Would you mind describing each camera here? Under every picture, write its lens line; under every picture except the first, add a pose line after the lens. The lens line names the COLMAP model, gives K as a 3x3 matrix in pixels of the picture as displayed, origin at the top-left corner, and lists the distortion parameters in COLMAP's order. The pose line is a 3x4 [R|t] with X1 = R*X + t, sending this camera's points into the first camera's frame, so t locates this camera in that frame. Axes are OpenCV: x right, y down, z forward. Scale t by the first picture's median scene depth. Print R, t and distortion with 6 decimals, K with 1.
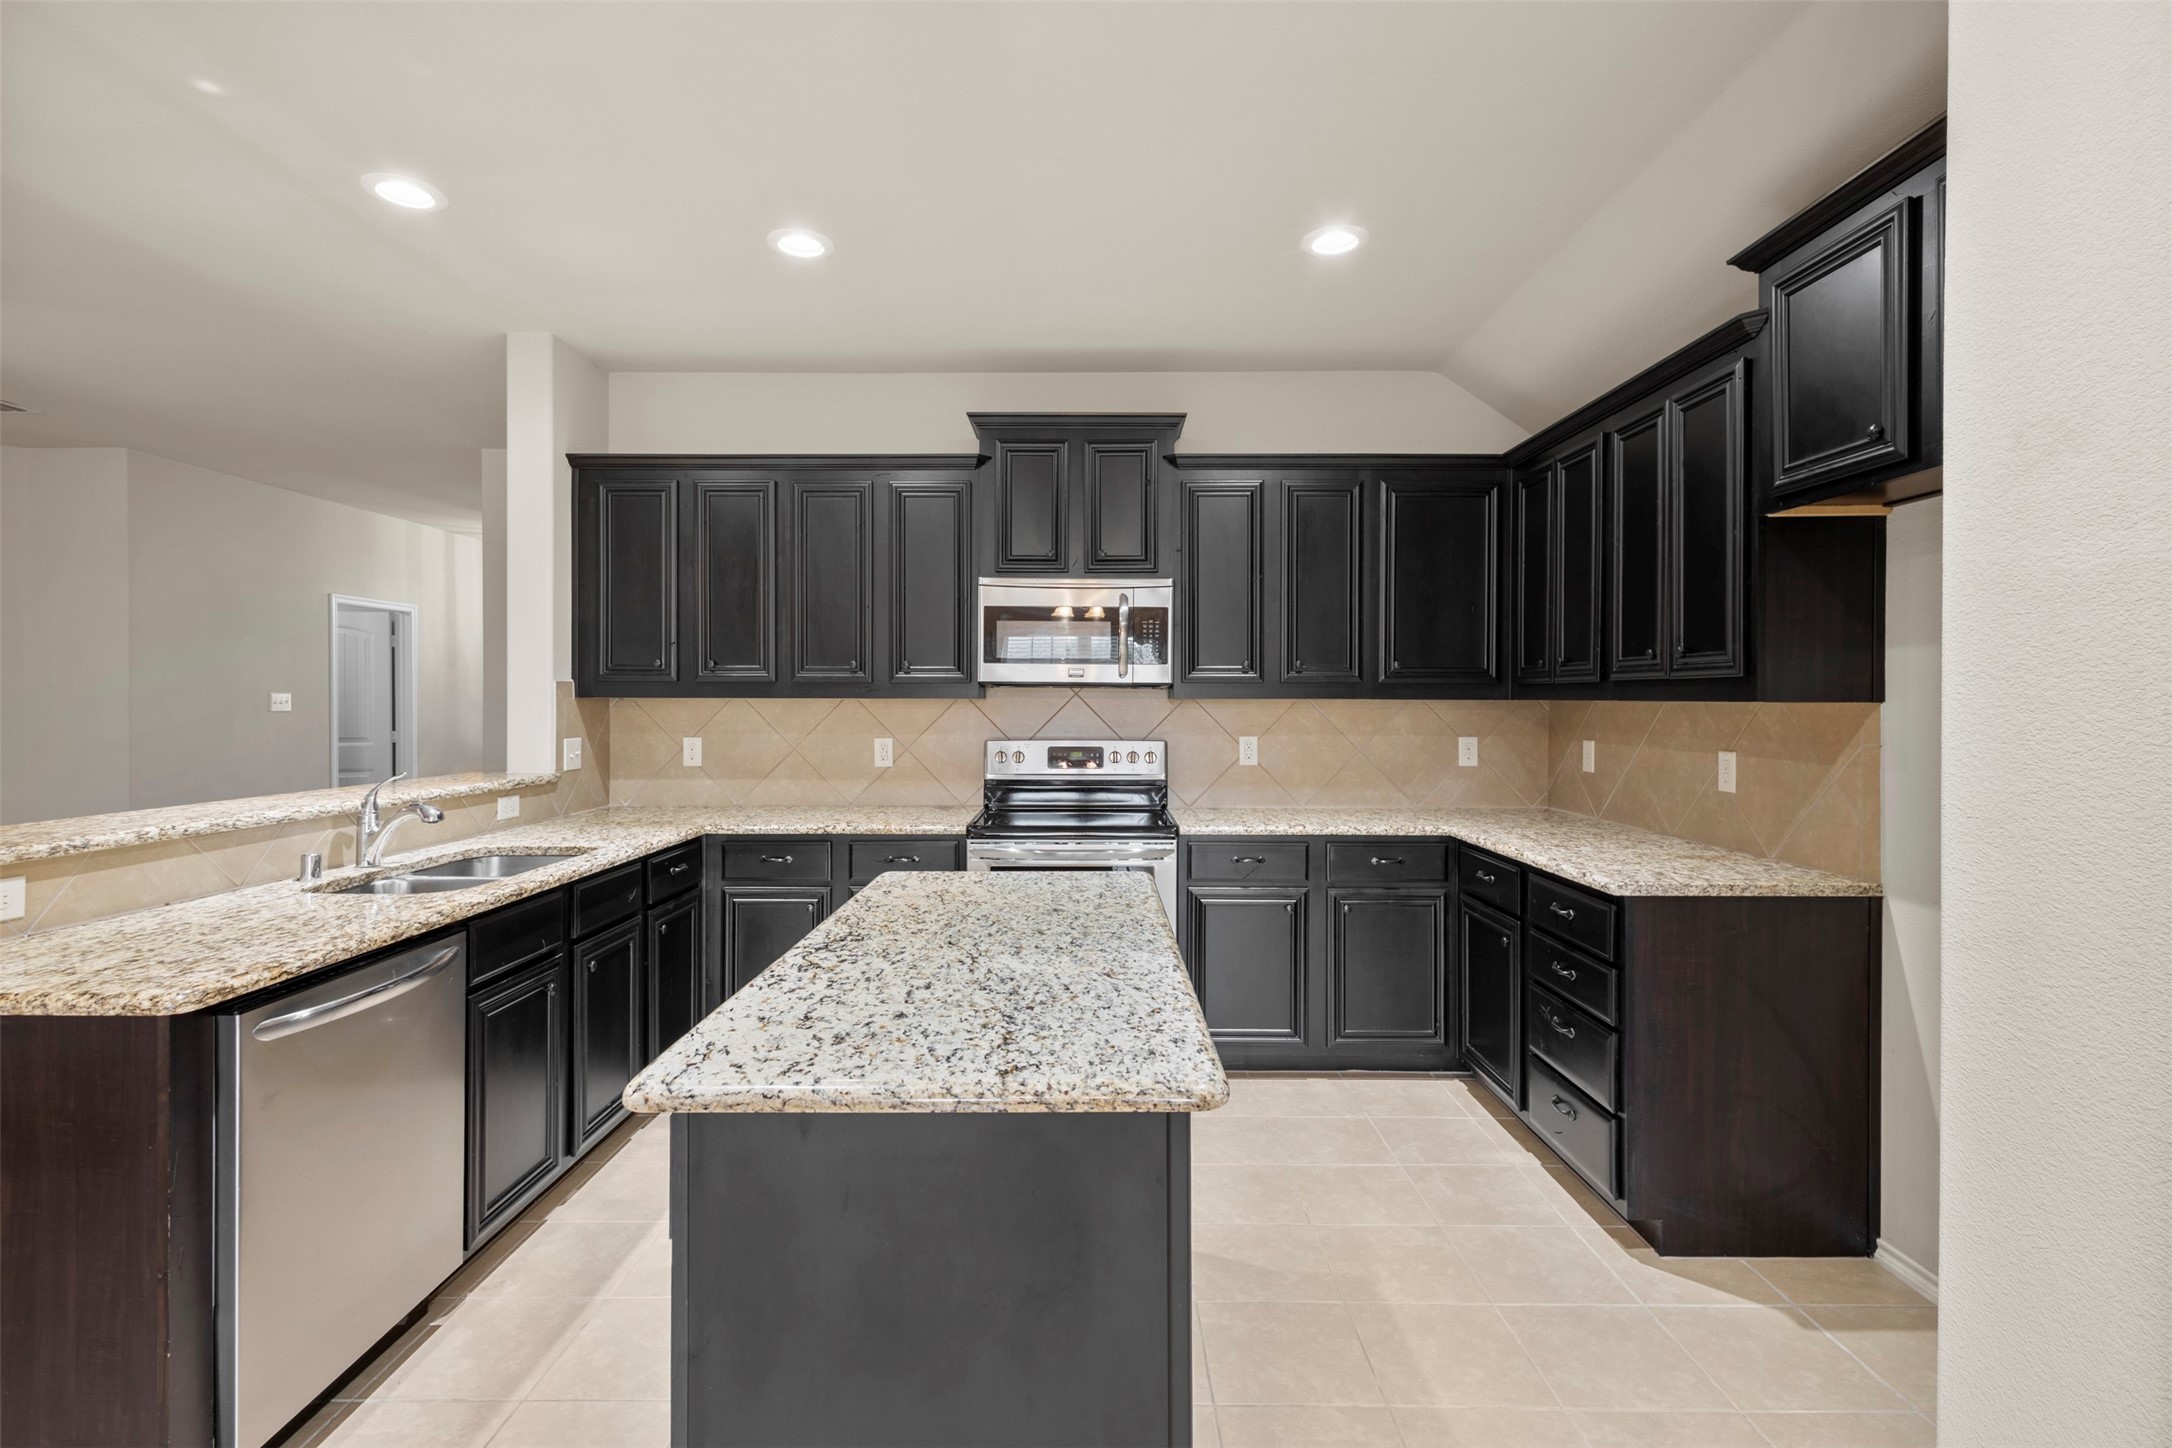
lens RADIAL K [[1006.9, 0, 1082.2], [0, 1006.9, 706.8], [0, 0, 1]] dist [0.013802, -0.004700]
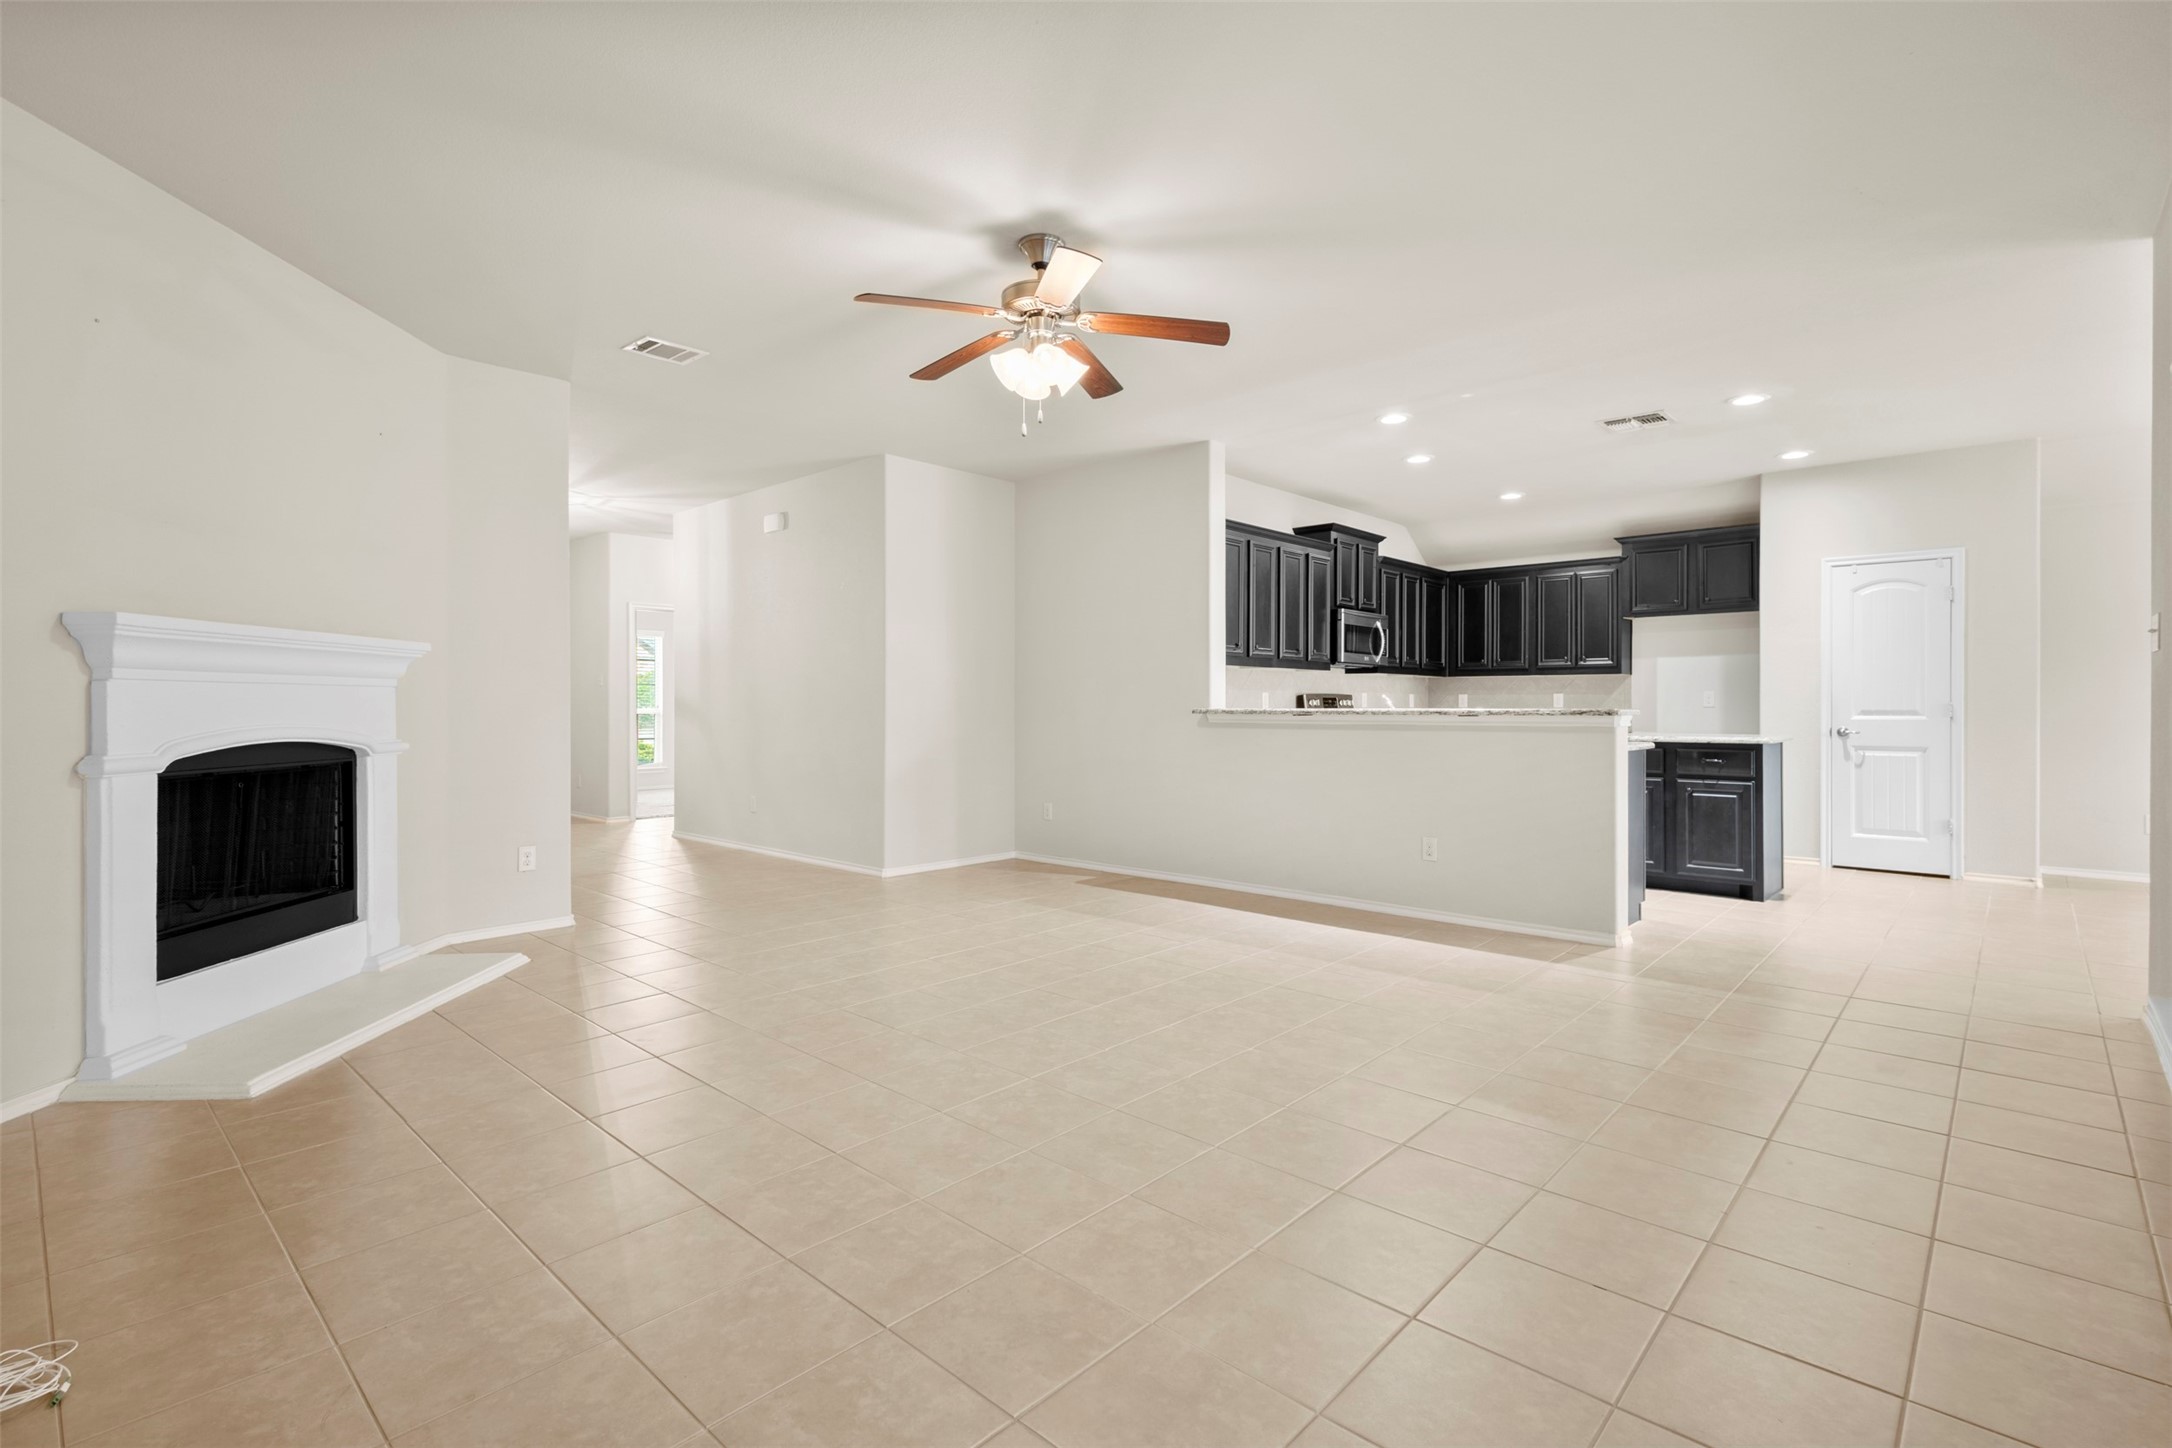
lens RADIAL K [[1006.9, 0, 1093.5], [0, 1006.9, 709.9], [0, 0, 1]] dist [0.013802, -0.004700]
pose [[0.668865, -0.004781, 0.743369, -1.866539], [0.006953, 0.999976, 0.000175, 0.064158], [-0.743352, 0.005052, 0.668882, 0.051527]]
